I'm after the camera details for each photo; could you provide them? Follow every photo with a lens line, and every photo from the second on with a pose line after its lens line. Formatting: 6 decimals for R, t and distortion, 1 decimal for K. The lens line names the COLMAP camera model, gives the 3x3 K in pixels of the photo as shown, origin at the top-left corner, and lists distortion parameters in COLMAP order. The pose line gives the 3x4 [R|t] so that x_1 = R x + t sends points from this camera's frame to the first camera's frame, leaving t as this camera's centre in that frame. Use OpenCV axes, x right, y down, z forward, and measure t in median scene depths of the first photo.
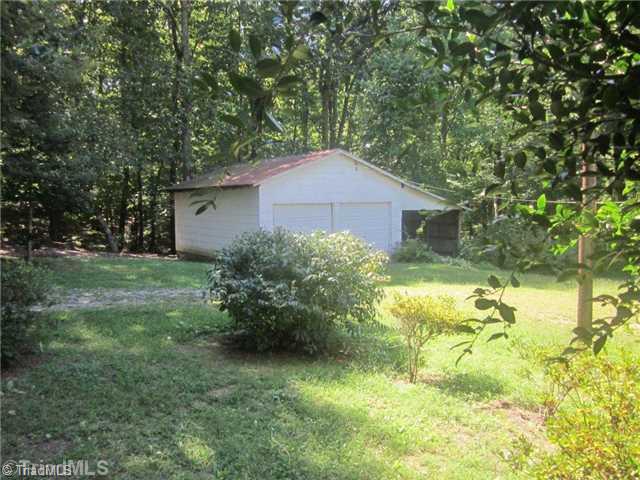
lens RADIAL K [[530.3, 0, 320.0], [0, 530.3, 240.0], [0, 0, 1]] dist [-0.057027, -0.000809]
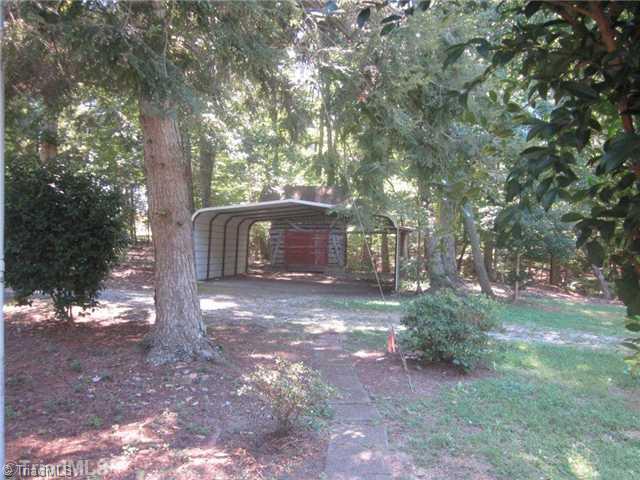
lens RADIAL K [[530.3, 0, 320.0], [0, 530.3, 240.0], [0, 0, 1]] dist [-0.057027, -0.000809]
pose [[0.607251, -0.009149, -0.794458, 0.189625], [-0.059955, 0.996555, -0.057303, 0.002465], [0.792245, 0.082429, 0.604610, -0.104960]]
